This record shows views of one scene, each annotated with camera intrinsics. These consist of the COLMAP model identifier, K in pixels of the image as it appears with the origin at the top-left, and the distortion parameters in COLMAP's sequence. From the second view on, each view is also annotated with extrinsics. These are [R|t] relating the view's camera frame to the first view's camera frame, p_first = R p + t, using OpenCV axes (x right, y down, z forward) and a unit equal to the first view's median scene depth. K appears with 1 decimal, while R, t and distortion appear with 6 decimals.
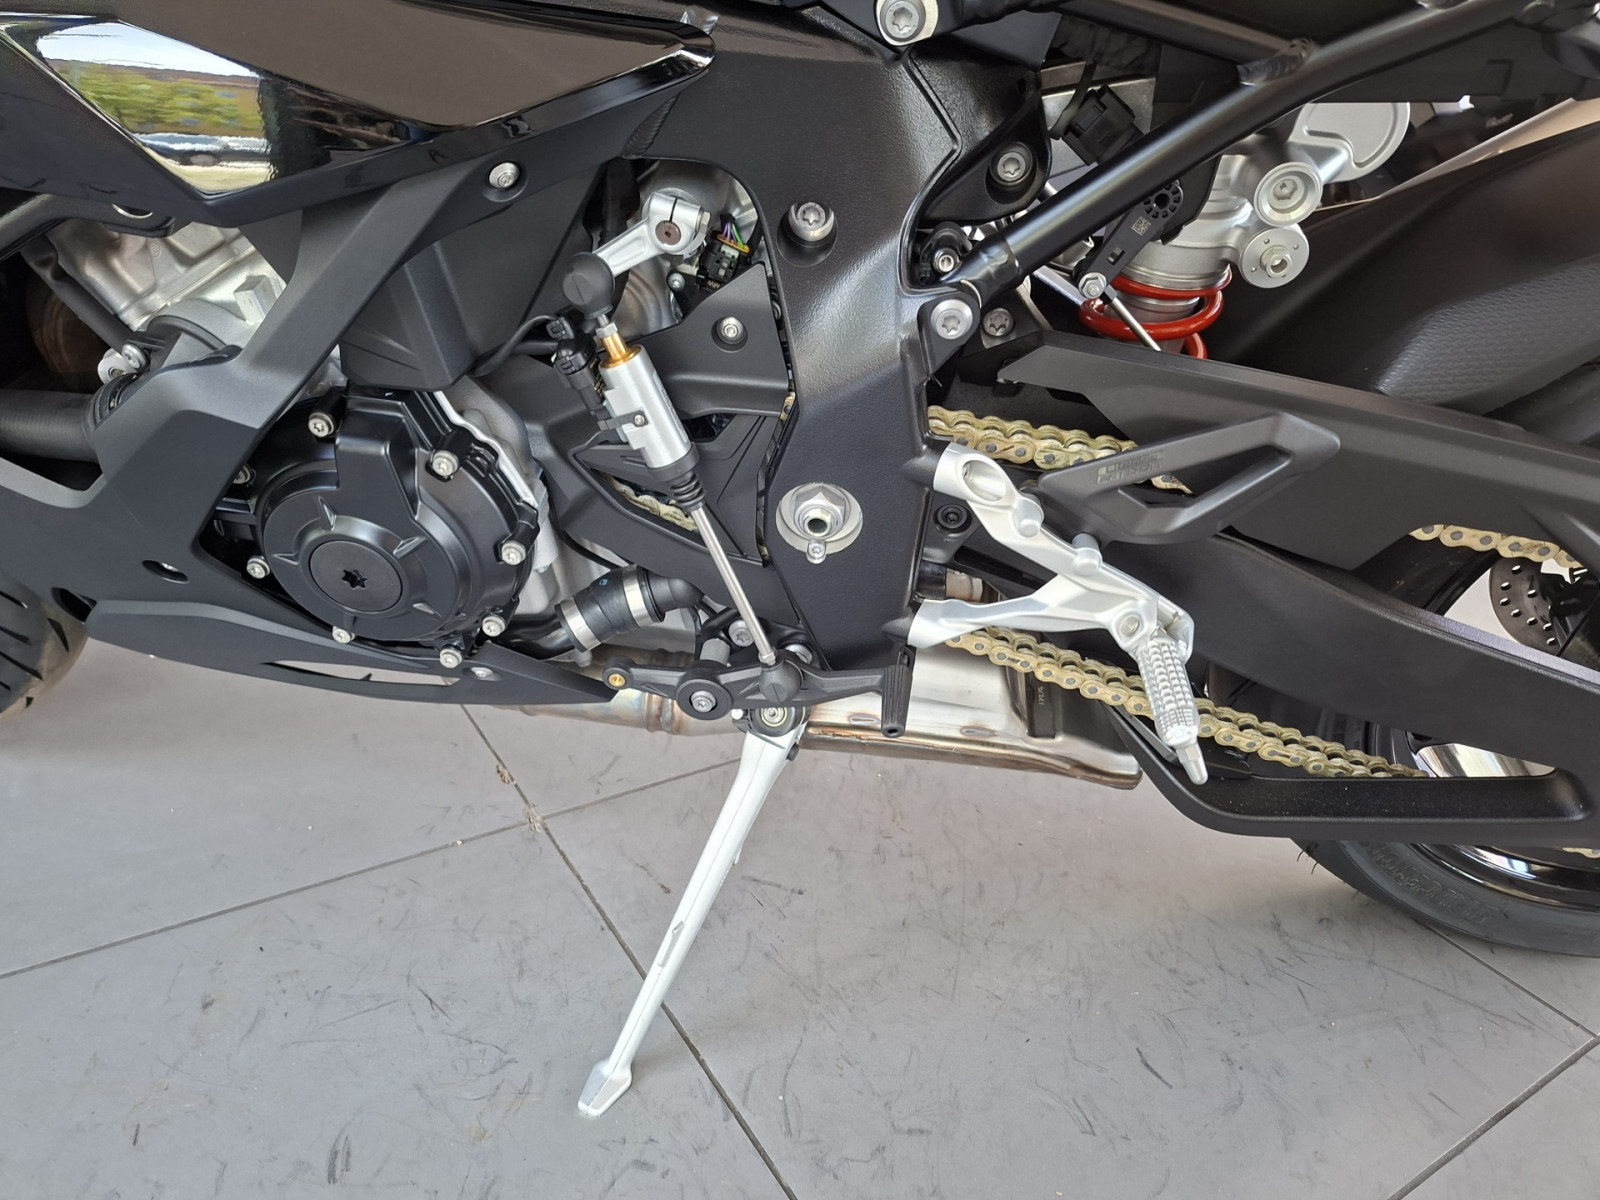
lens RADIAL K [[1153.6, 0, 799.7], [0, 1153.6, 633.7], [0, 0, 1]] dist [0.080180, 0.000454]
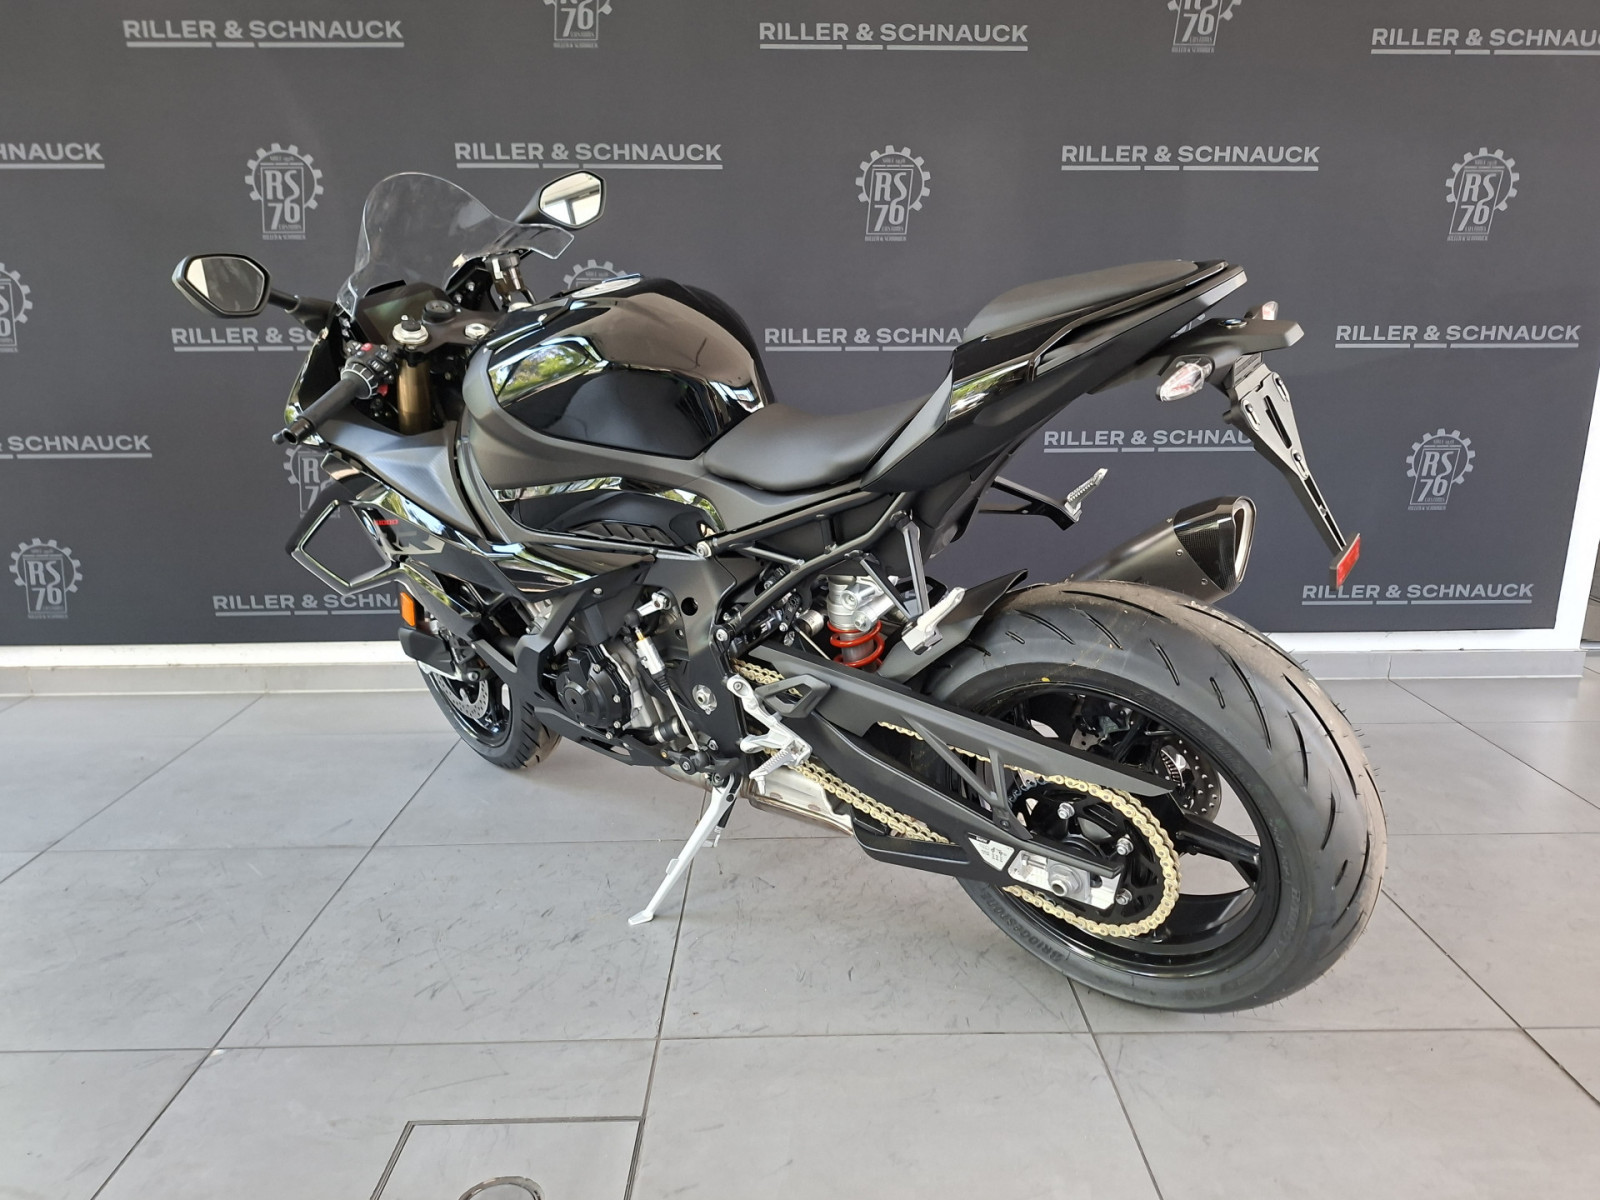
lens RADIAL K [[1071.3, 0, 800.0], [0, 1071.3, 600.0], [0, 0, 1]] dist [0.000090, -0.000023]
pose [[0.853193, 0.040069, -0.520054, 1.706723], [-0.181394, 0.957604, -0.223811, 0.237450], [0.489037, 0.285289, 0.824289, -1.235112]]
